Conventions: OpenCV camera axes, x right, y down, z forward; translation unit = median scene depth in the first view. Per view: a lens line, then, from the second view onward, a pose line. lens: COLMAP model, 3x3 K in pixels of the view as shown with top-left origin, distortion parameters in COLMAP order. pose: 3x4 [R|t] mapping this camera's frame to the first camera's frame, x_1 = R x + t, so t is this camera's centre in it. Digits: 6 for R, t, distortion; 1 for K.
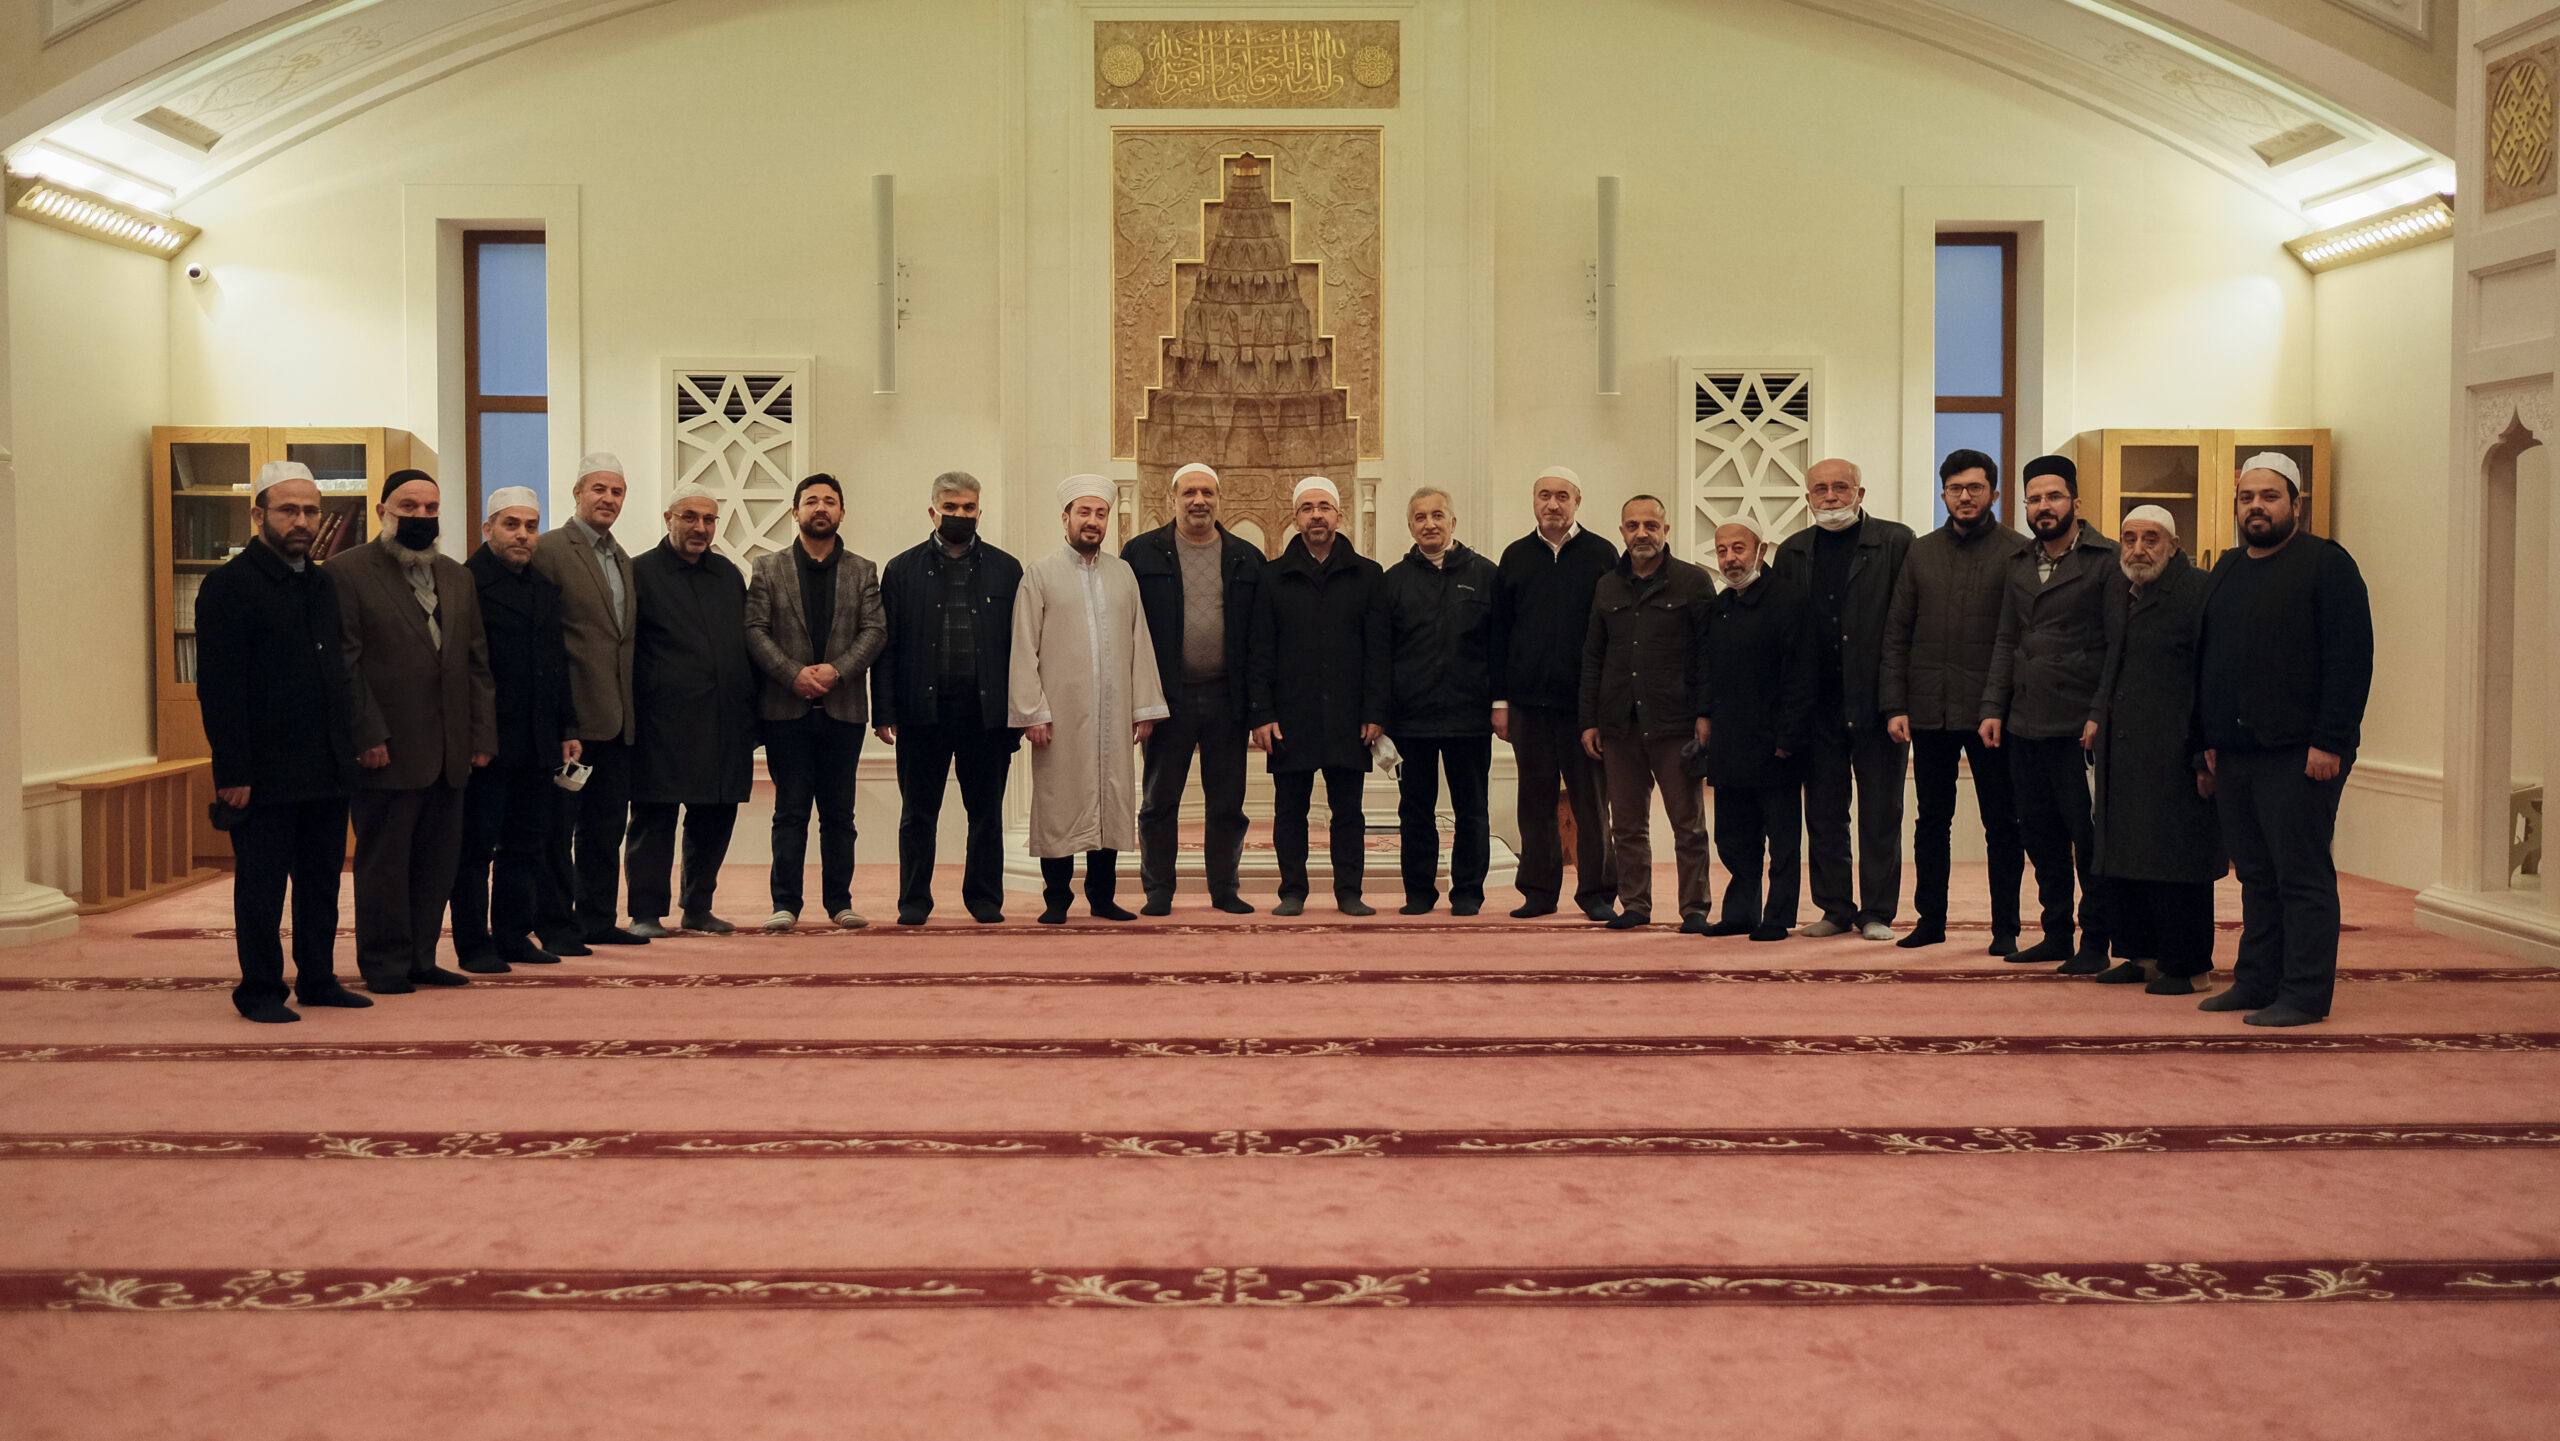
lens RADIAL K [[2668.8, 0, 1280.0], [0, 2668.8, 720.5], [0, 0, 1]] dist [-0.009016, 0.037876]
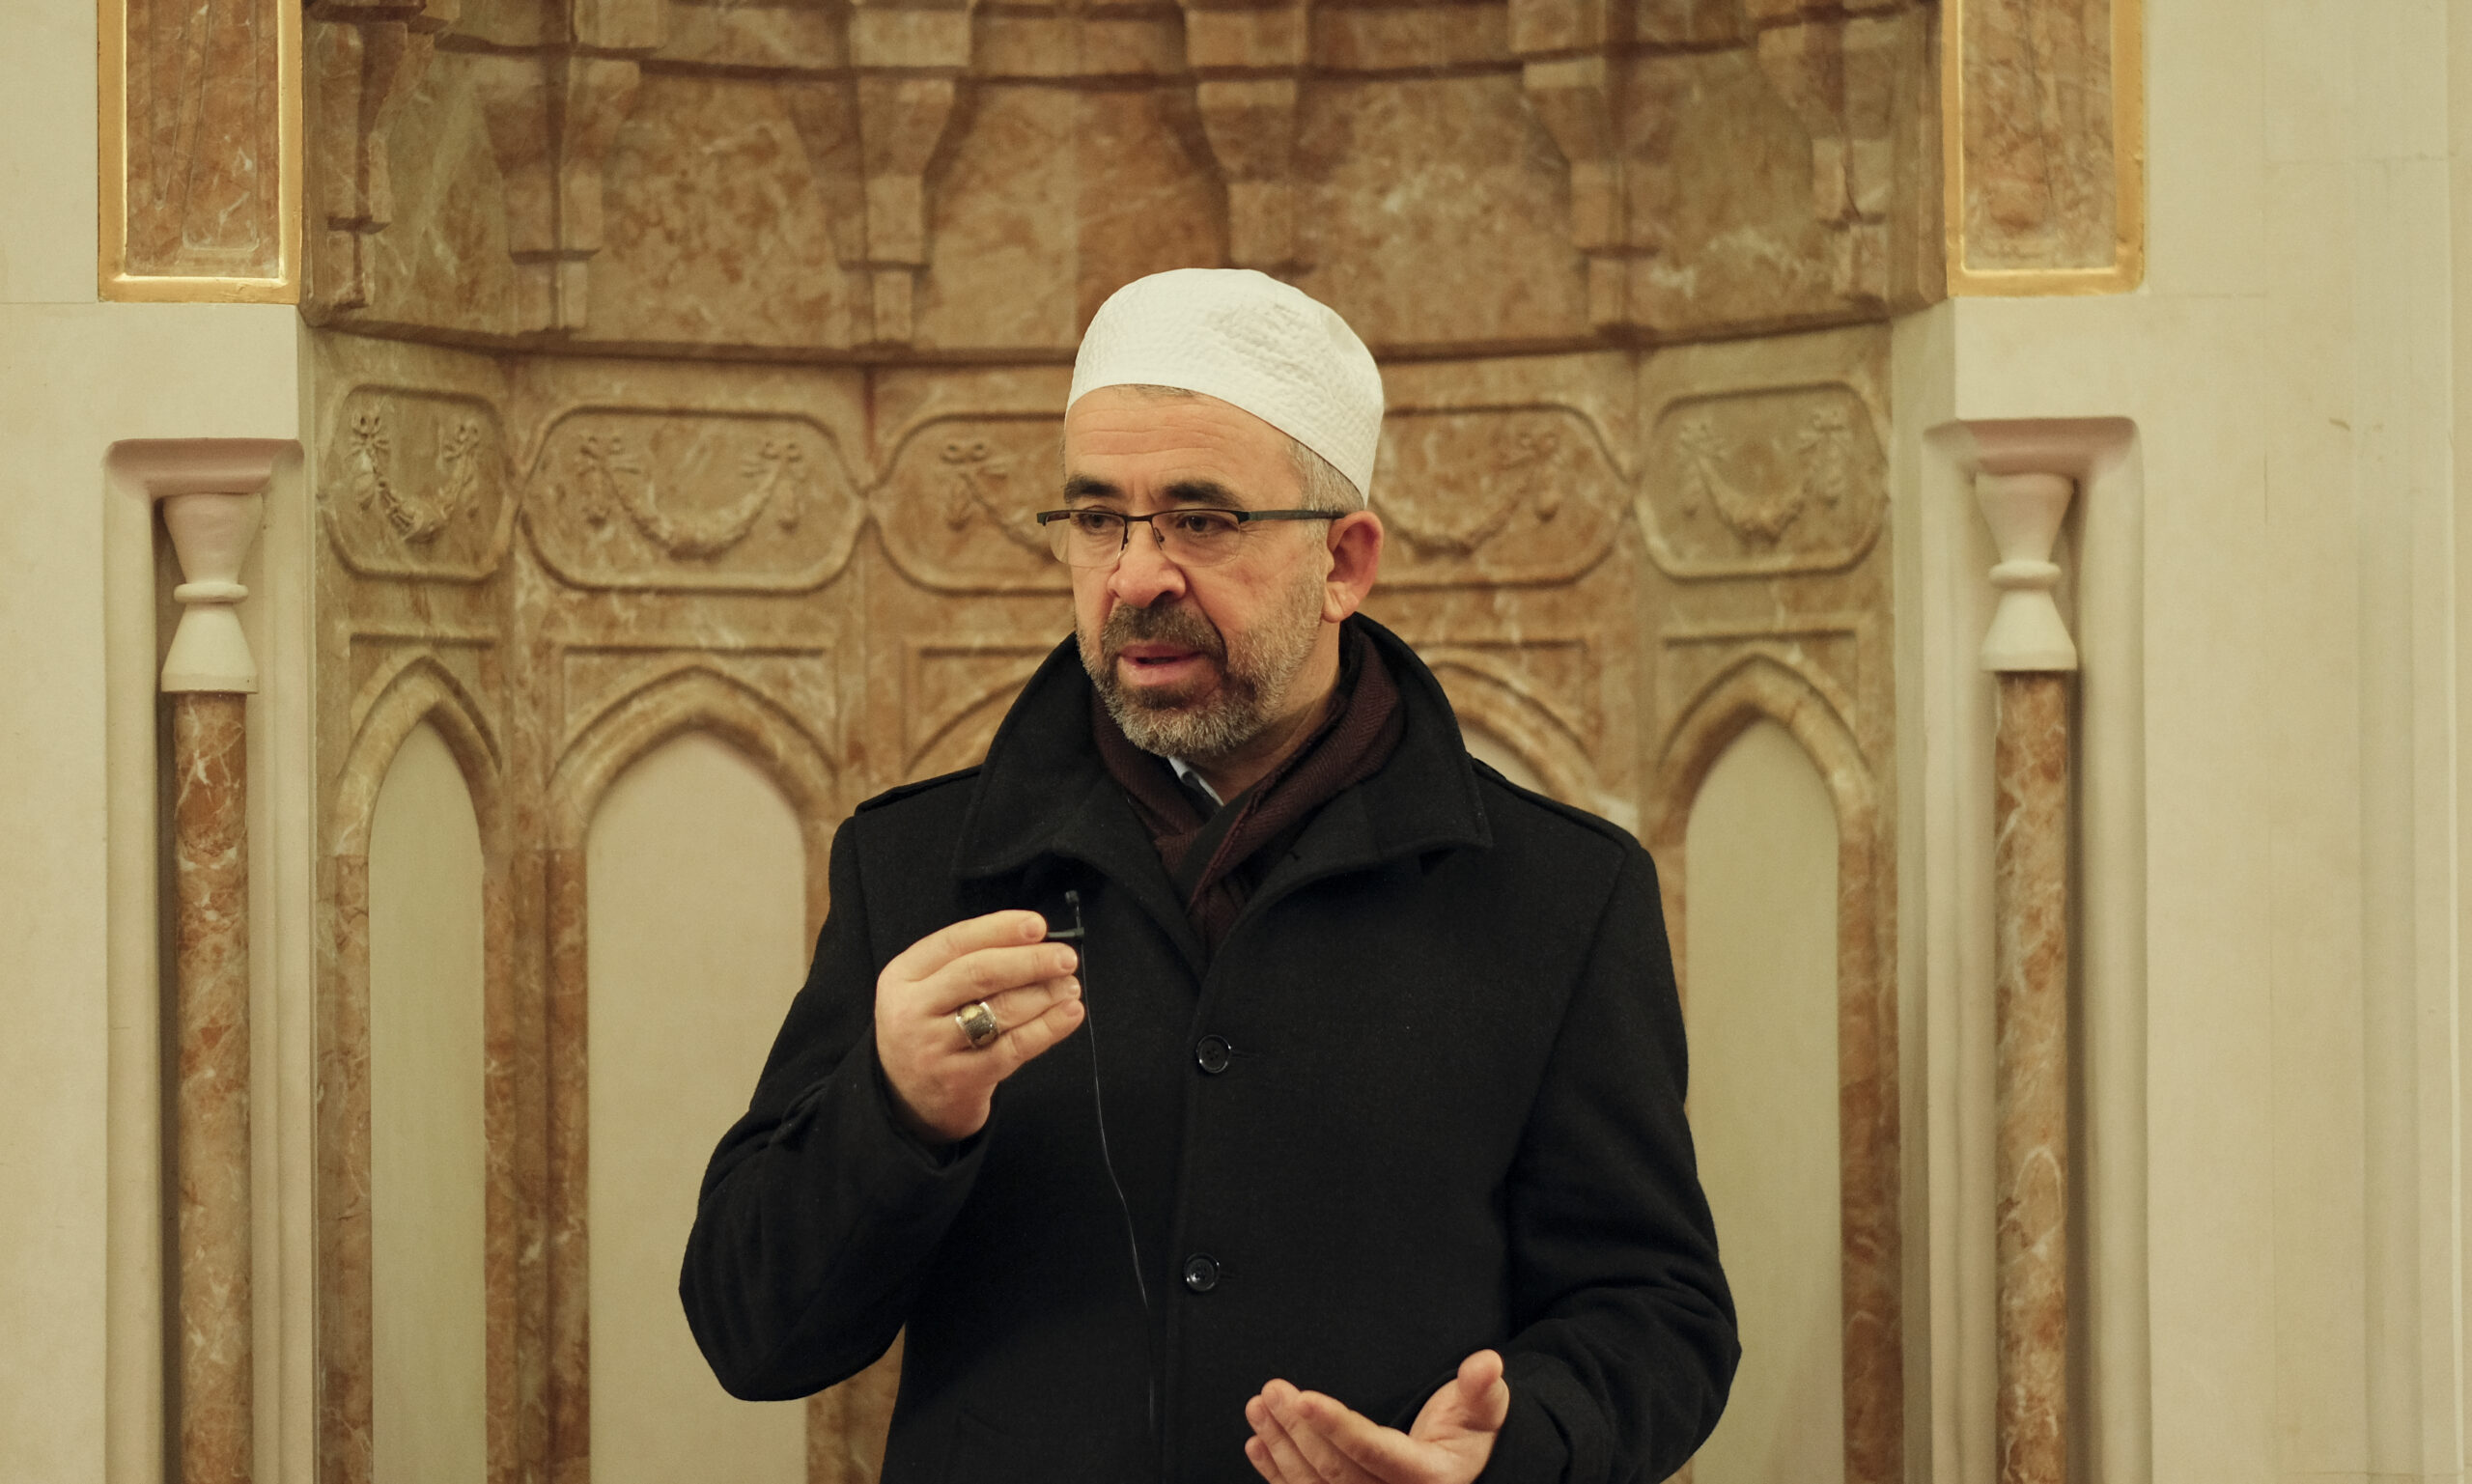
lens RADIAL K [[7349.6, 0, 1151.4], [0, 7349.6, 738.1], [0, 0, 1]] dist [0.017017, -0.447613]
pose [[0.998367, -0.006869, 0.056708, -0.032237], [0.010289, 0.998131, -0.060234, -0.053320], [-0.056188, 0.060719, 0.996572, 0.637433]]
